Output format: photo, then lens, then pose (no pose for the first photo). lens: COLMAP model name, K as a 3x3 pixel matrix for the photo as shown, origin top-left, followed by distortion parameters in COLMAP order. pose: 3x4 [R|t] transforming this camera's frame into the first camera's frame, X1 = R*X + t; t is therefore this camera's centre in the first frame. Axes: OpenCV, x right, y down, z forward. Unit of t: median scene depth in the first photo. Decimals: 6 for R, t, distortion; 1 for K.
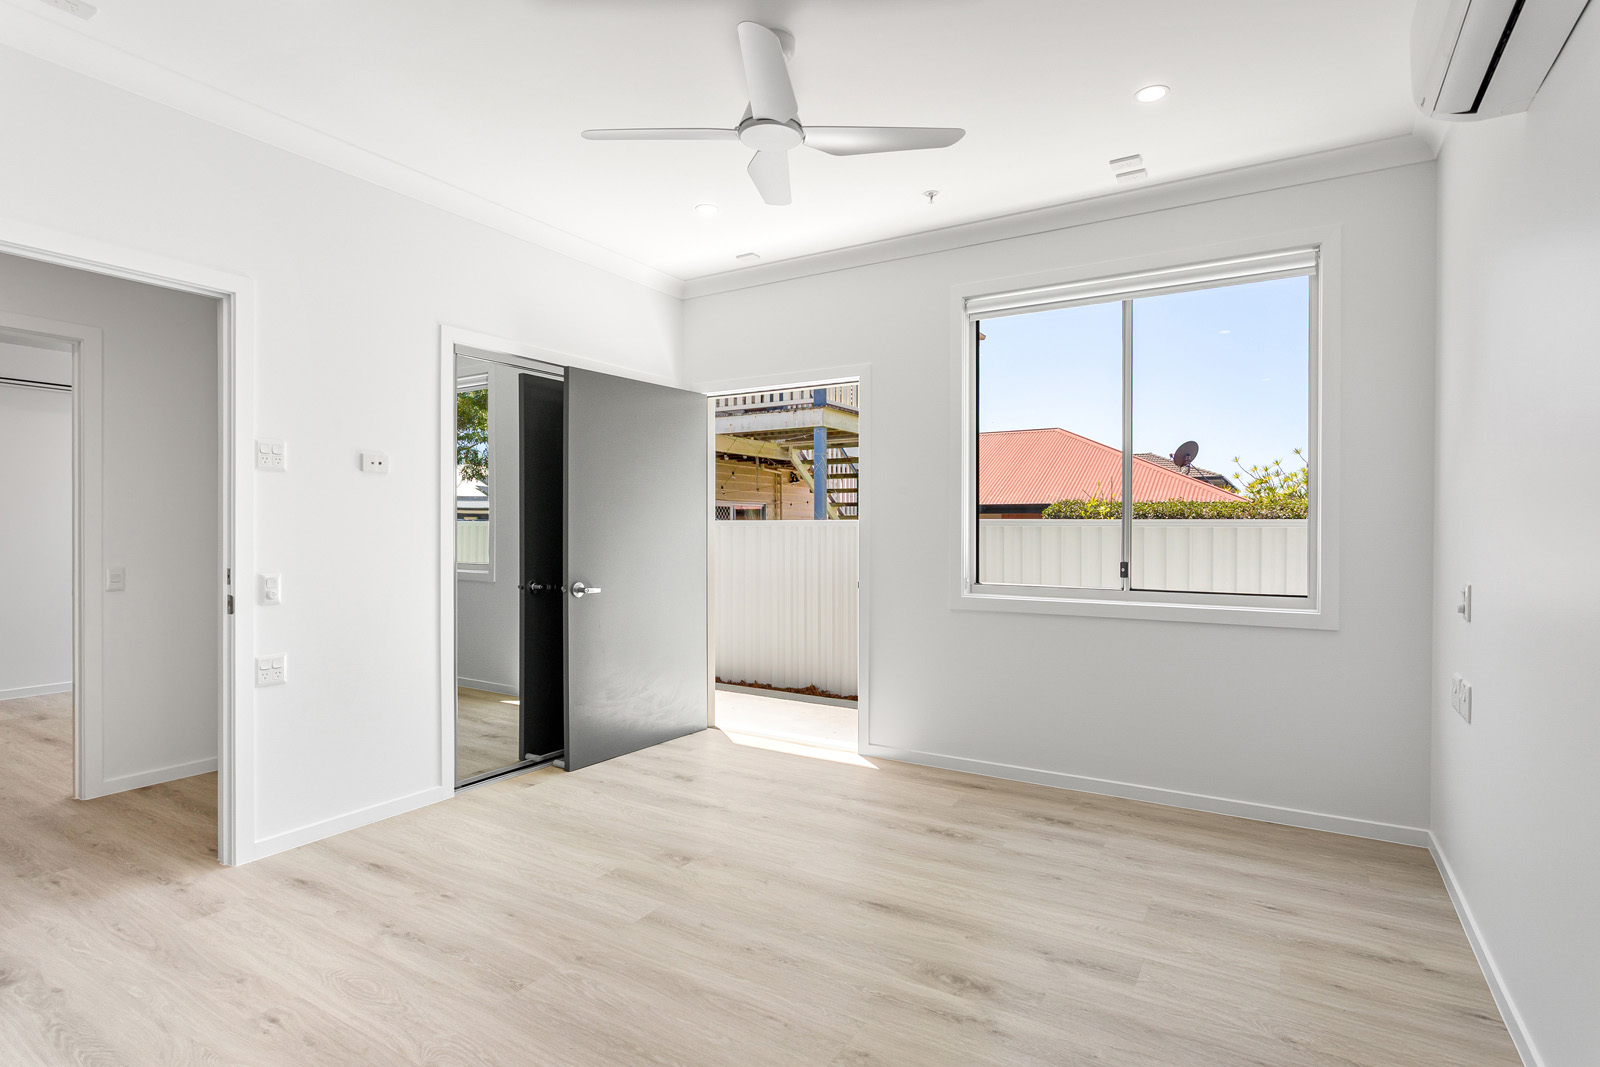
lens RADIAL K [[767.4, 0, 792.1], [0, 767.4, 529.6], [0, 0, 1]] dist [0.006197, -0.000393]
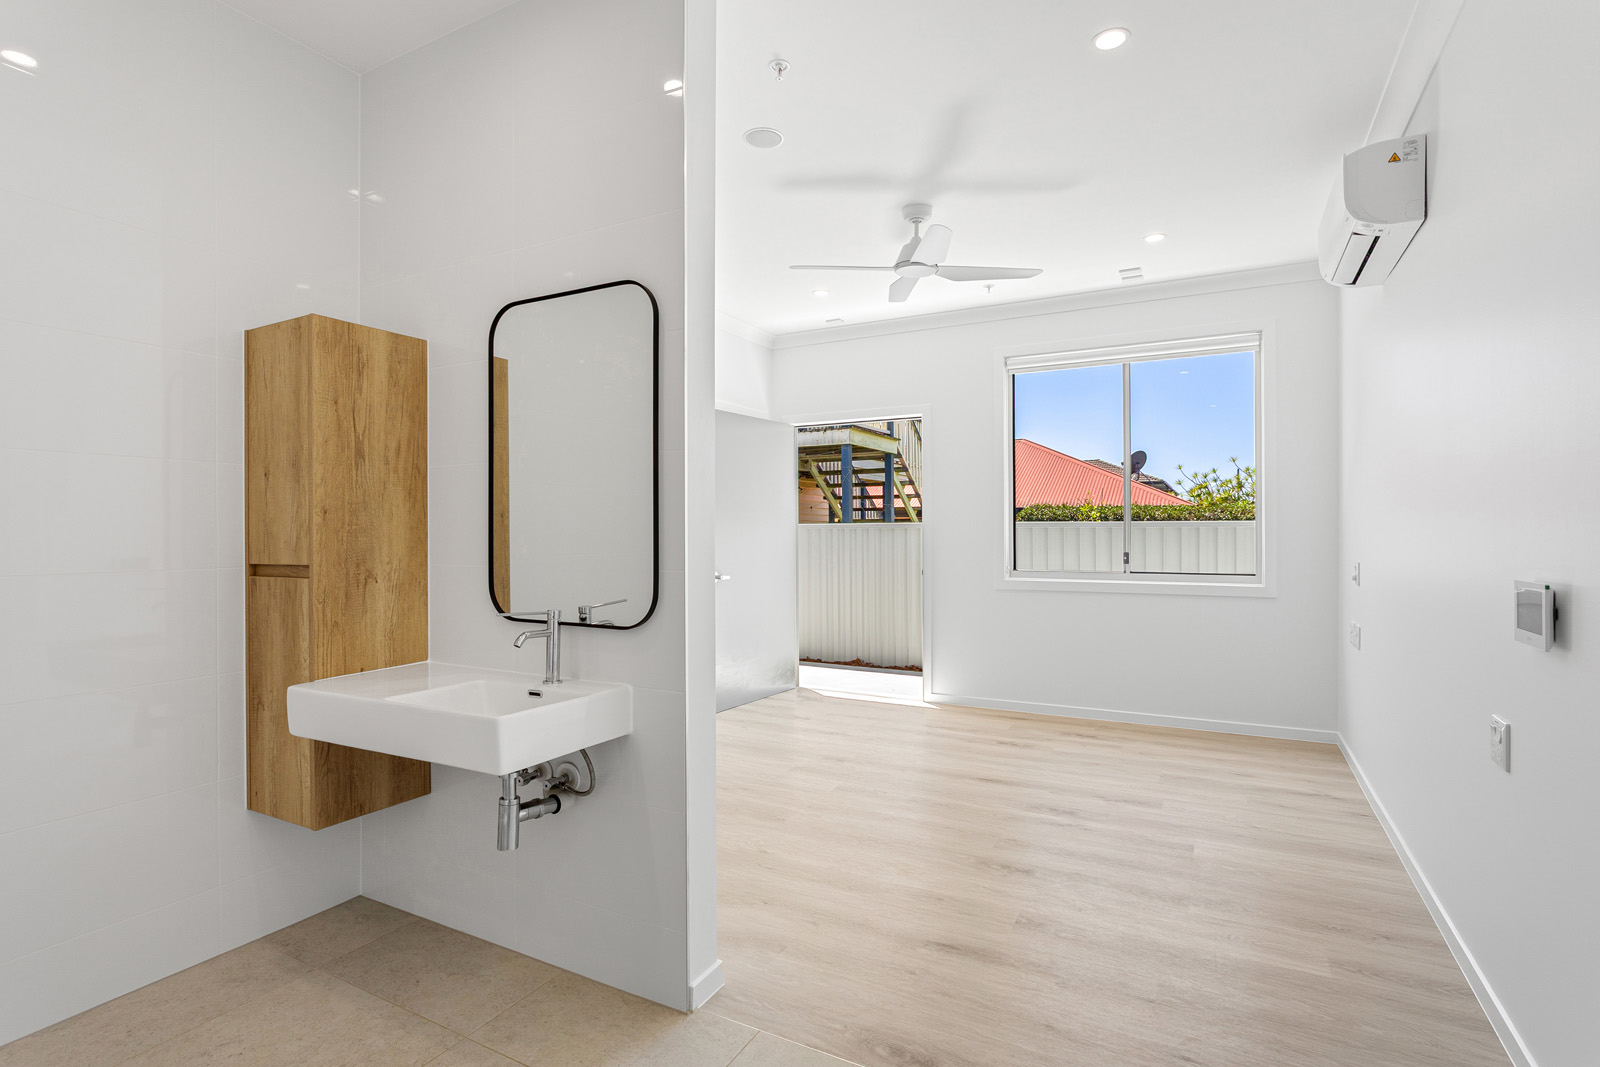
lens RADIAL K [[776.5, 0, 770.3], [0, 776.5, 528.9], [0, 0, 1]] dist [0.002159, 0.000308]
pose [[0.998627, -0.005530, 0.052091, -0.285148], [0.005788, 0.999972, -0.004818, 0.002804], [-0.052062, 0.005112, 0.998631, -0.369371]]
